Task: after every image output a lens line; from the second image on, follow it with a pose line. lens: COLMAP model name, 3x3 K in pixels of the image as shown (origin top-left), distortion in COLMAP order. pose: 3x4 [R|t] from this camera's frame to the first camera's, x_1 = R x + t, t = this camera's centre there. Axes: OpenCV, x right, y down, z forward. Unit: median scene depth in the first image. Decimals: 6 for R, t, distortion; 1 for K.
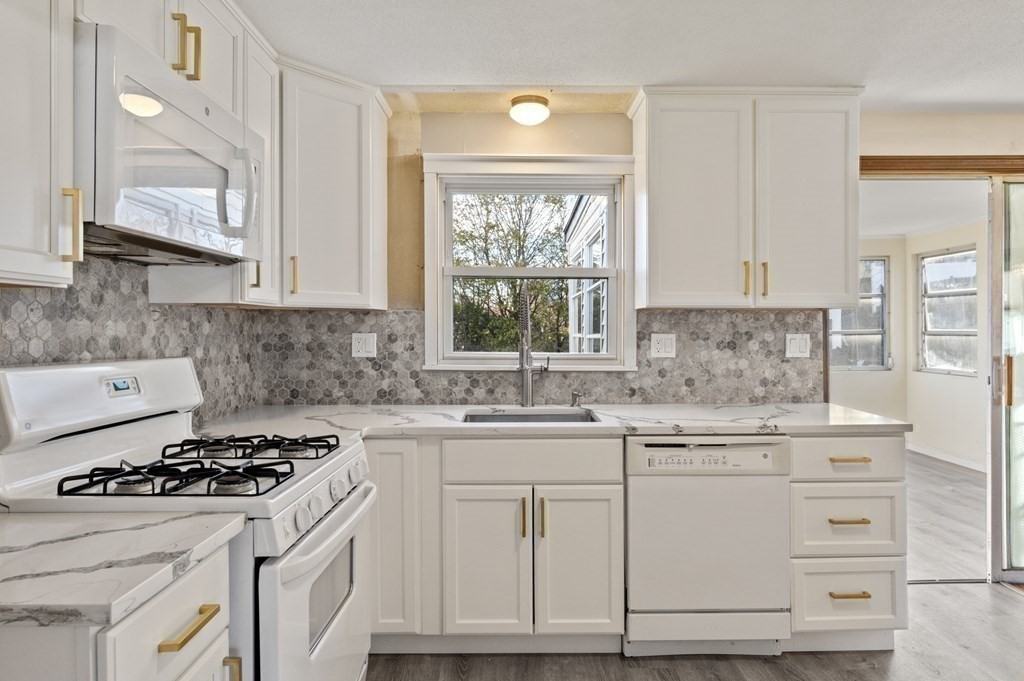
lens RADIAL K [[610.7, 0, 504.6], [0, 610.7, 340.9], [0, 0, 1]] dist [-0.001299, 0.000048]
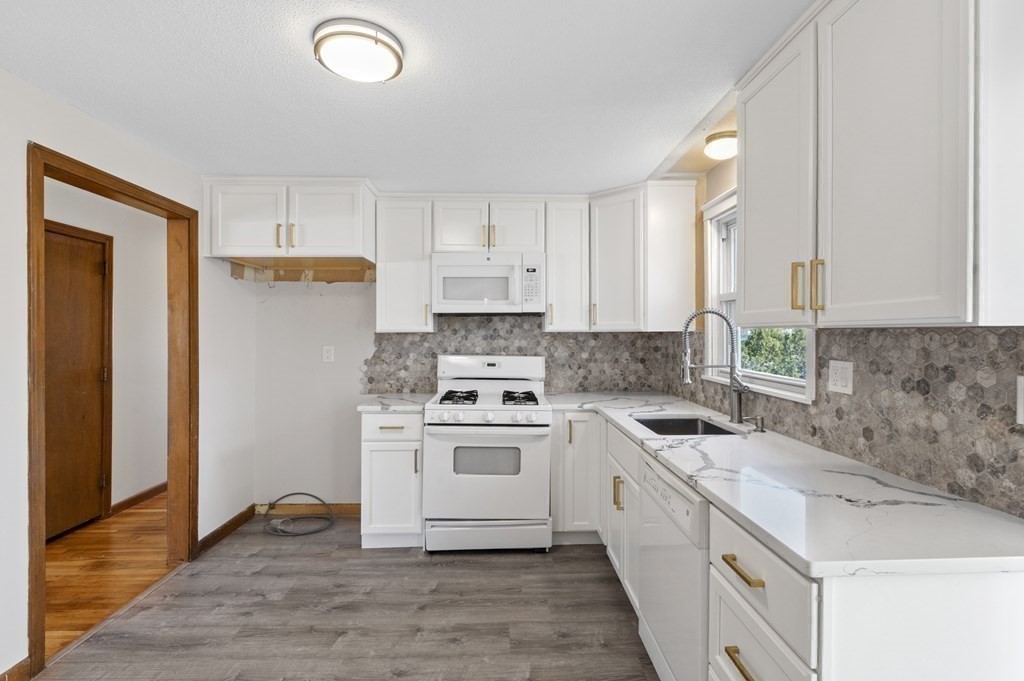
lens RADIAL K [[470.1, 0, 520.7], [0, 470.1, 344.1], [0, 0, 1]] dist [-0.004030, -0.001867]
pose [[0.042312, 0.021893, -0.998865, 0.816839], [-0.021301, 0.999552, 0.021006, -0.036398], [0.998877, 0.020388, 0.042759, 0.584714]]
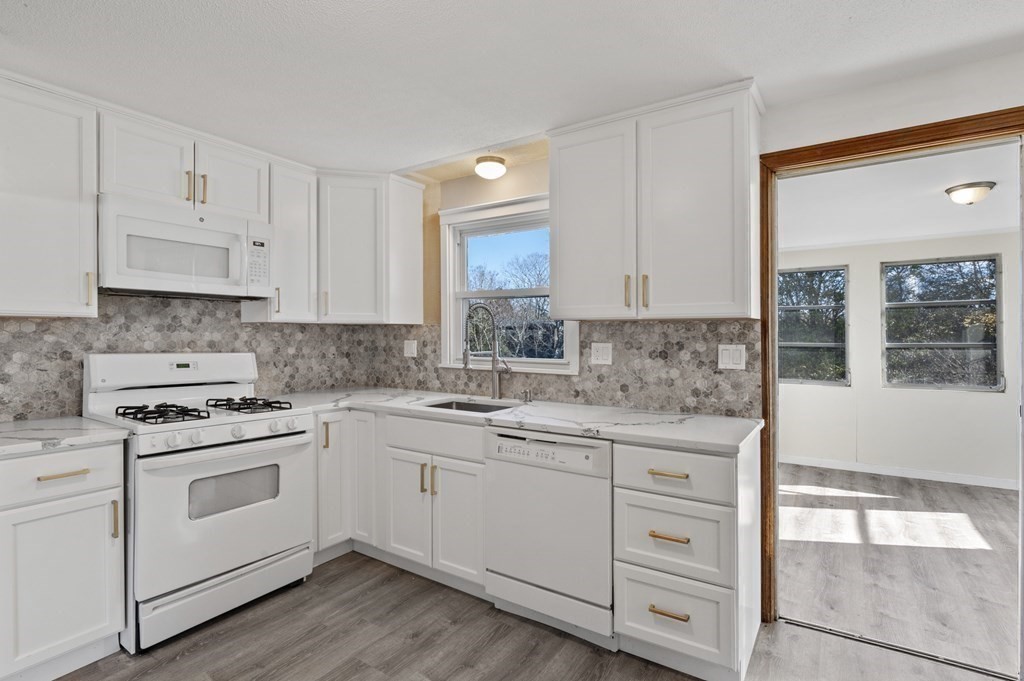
lens RADIAL K [[492.0, 0, 506.5], [0, 492.0, 342.9], [0, 0, 1]] dist [-0.005839, 0.000388]
pose [[0.827595, 0.011136, -0.561215, 0.621040], [-0.016295, 0.999858, -0.004191, -0.005343], [0.561089, 0.012613, 0.827659, 0.159528]]
